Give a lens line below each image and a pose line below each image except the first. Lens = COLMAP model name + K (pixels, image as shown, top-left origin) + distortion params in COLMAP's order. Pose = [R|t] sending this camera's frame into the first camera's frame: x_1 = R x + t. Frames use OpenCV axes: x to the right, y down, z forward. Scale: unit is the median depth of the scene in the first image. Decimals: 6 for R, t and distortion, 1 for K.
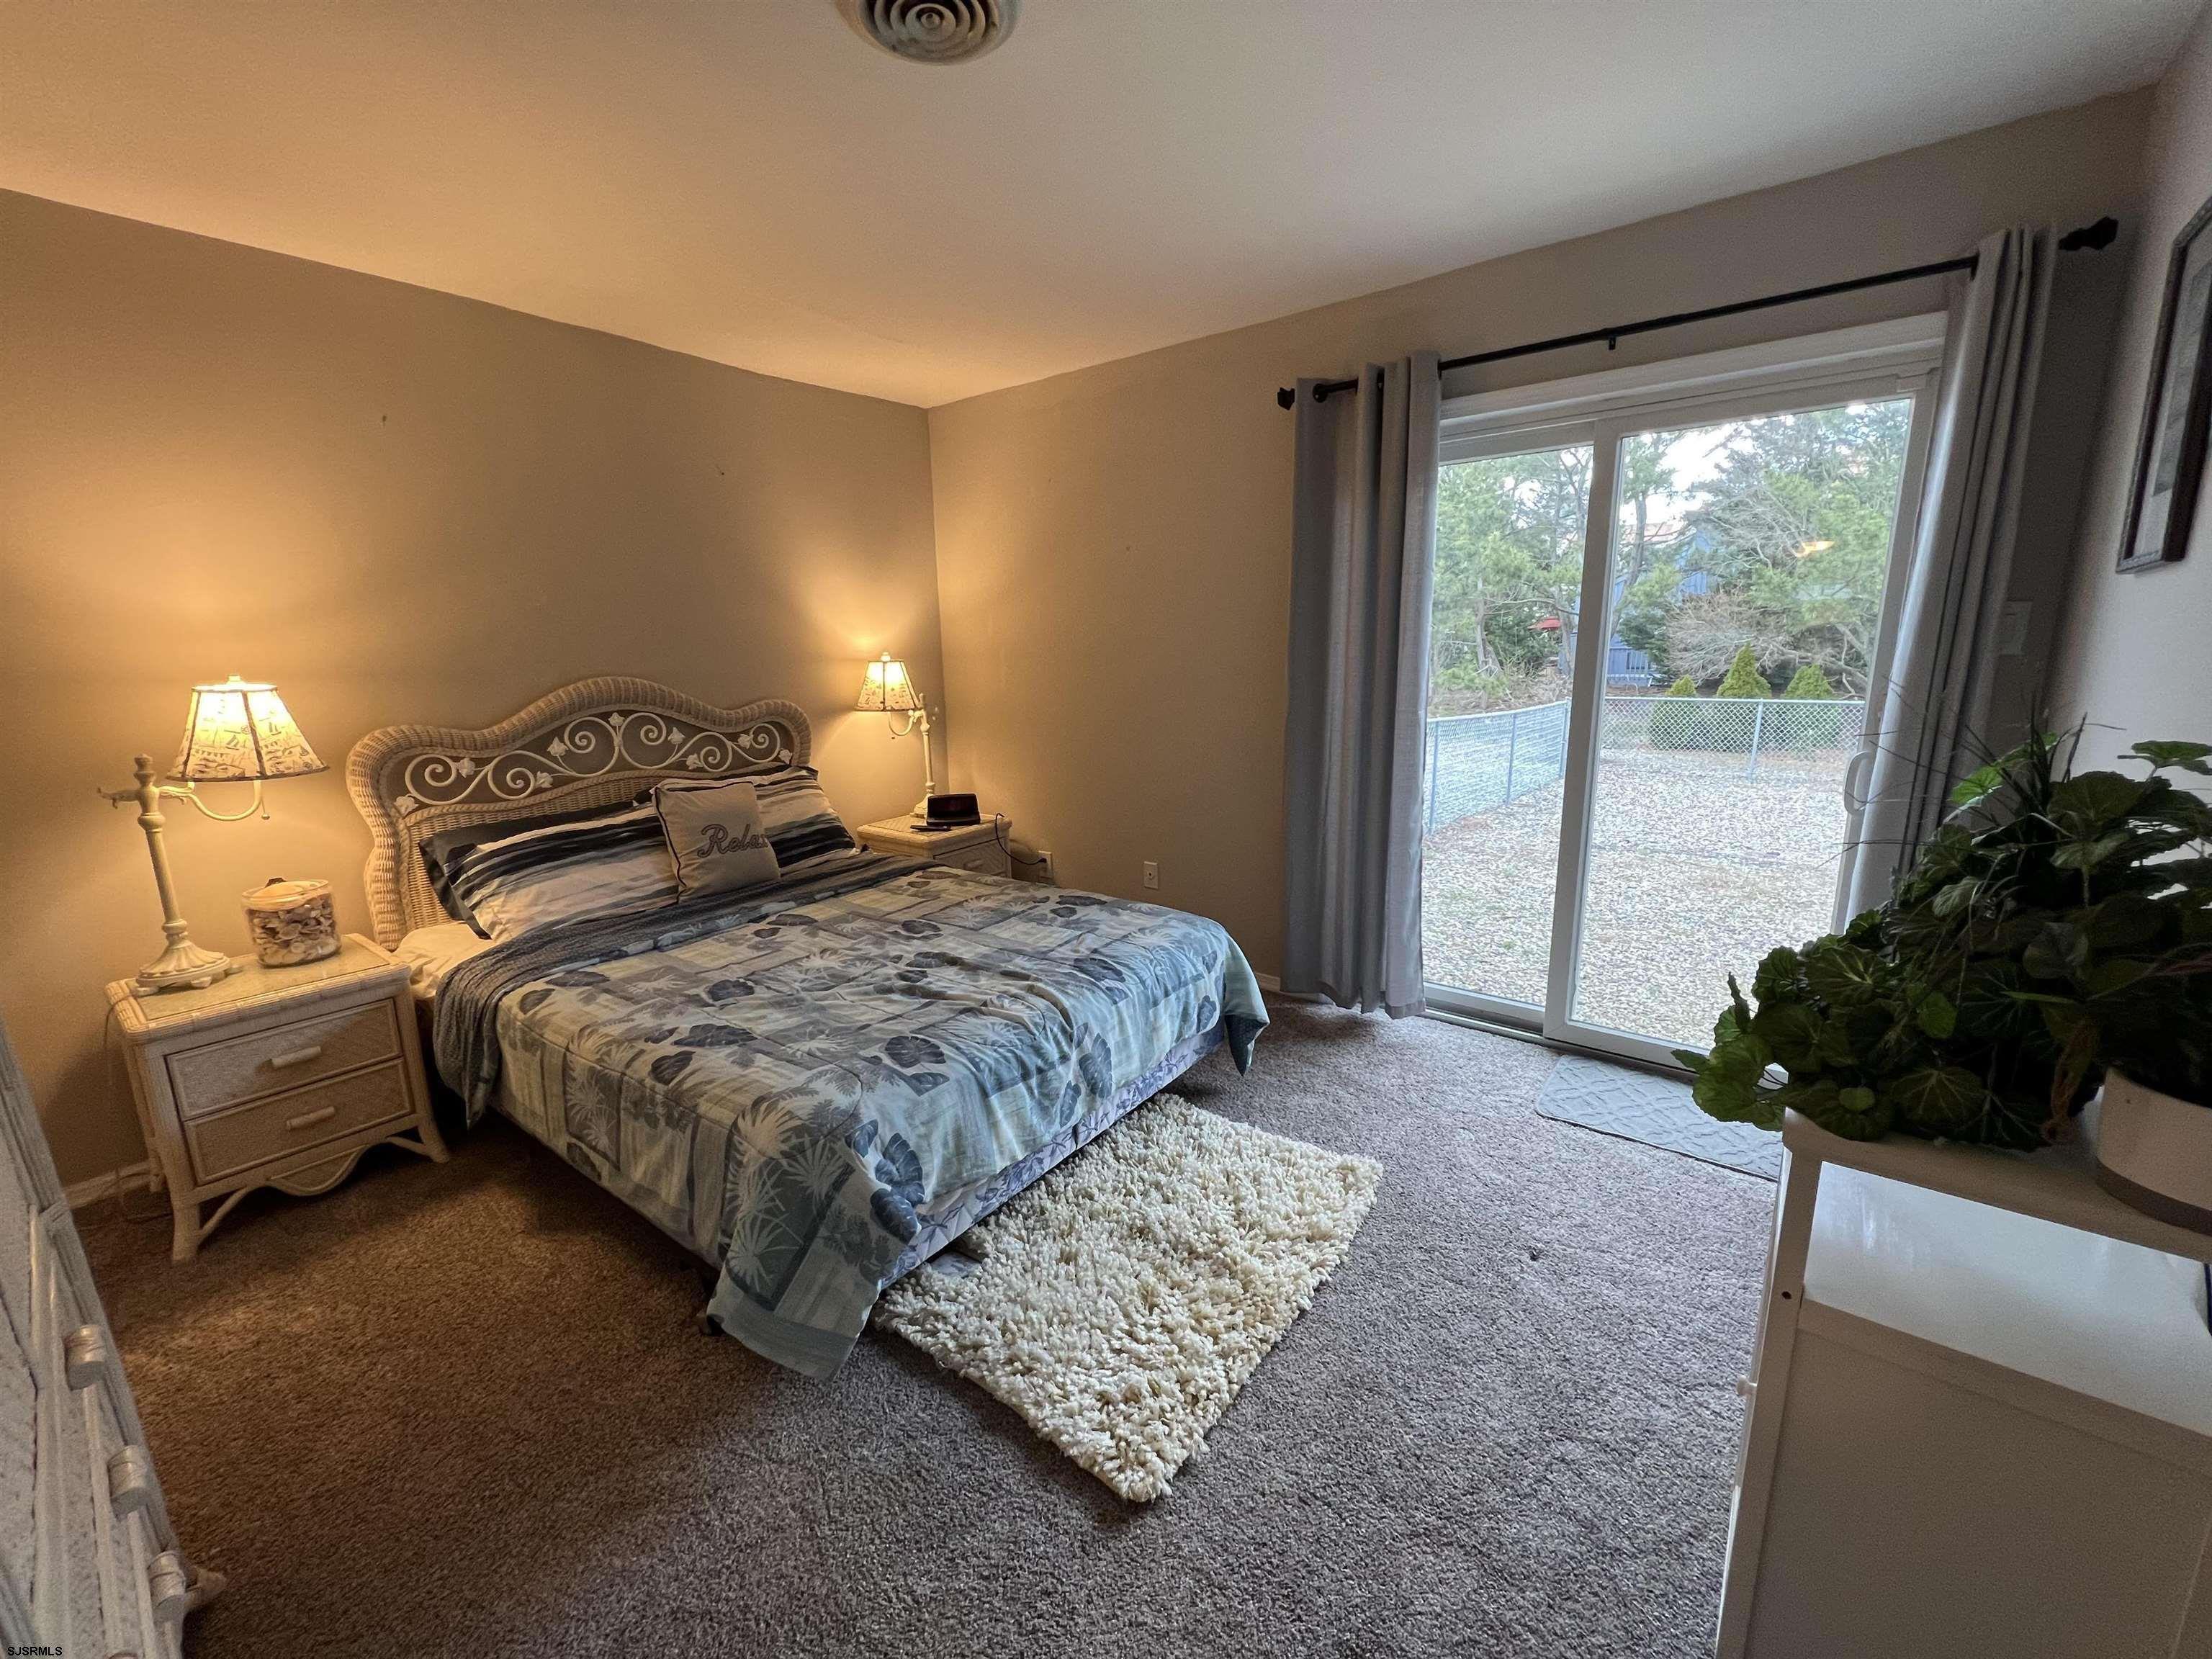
lens RADIAL K [[888.7, 0, 1103.9], [0, 888.7, 819.5], [0, 0, 1]] dist [-0.001657, -0.000196]
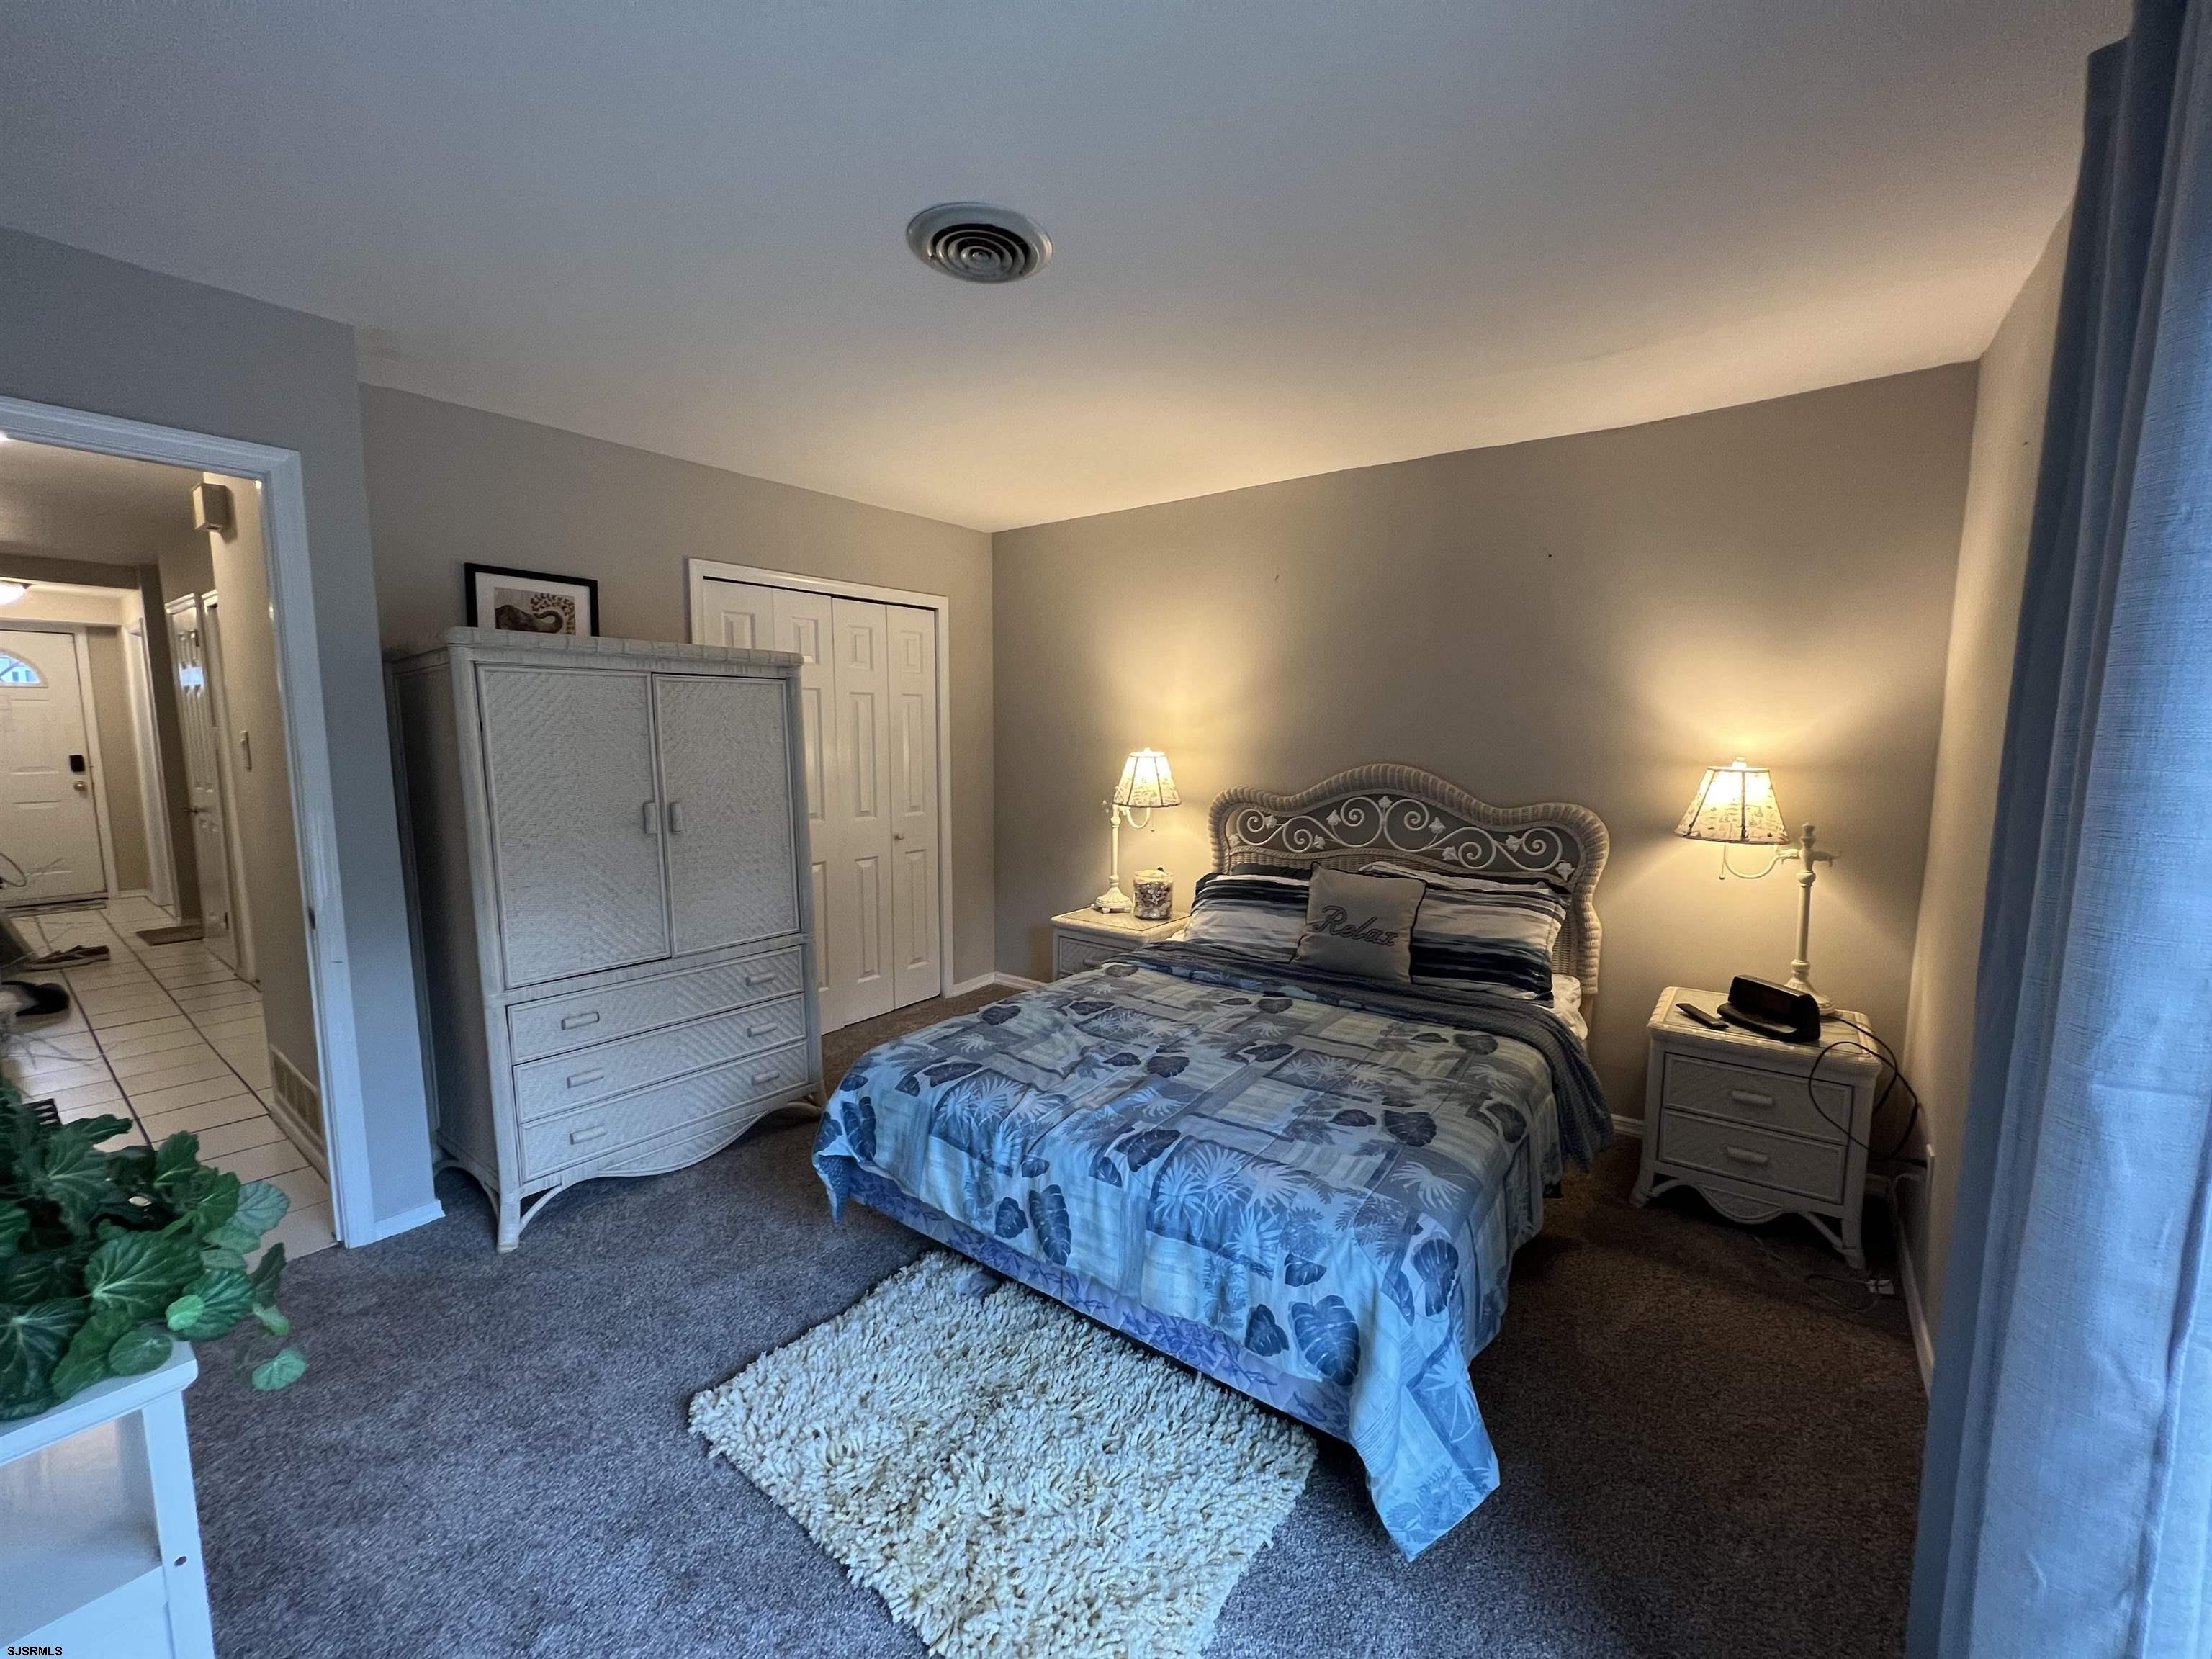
lens RADIAL K [[888.7, 0, 1108.4], [0, 888.7, 830.0], [0, 0, 1]] dist [-0.001657, -0.000196]
pose [[0.022639, 0.139045, -0.990027, 0.636897], [-0.202911, 0.970309, 0.131635, -0.180276], [0.978935, 0.197908, 0.050181, 0.715281]]
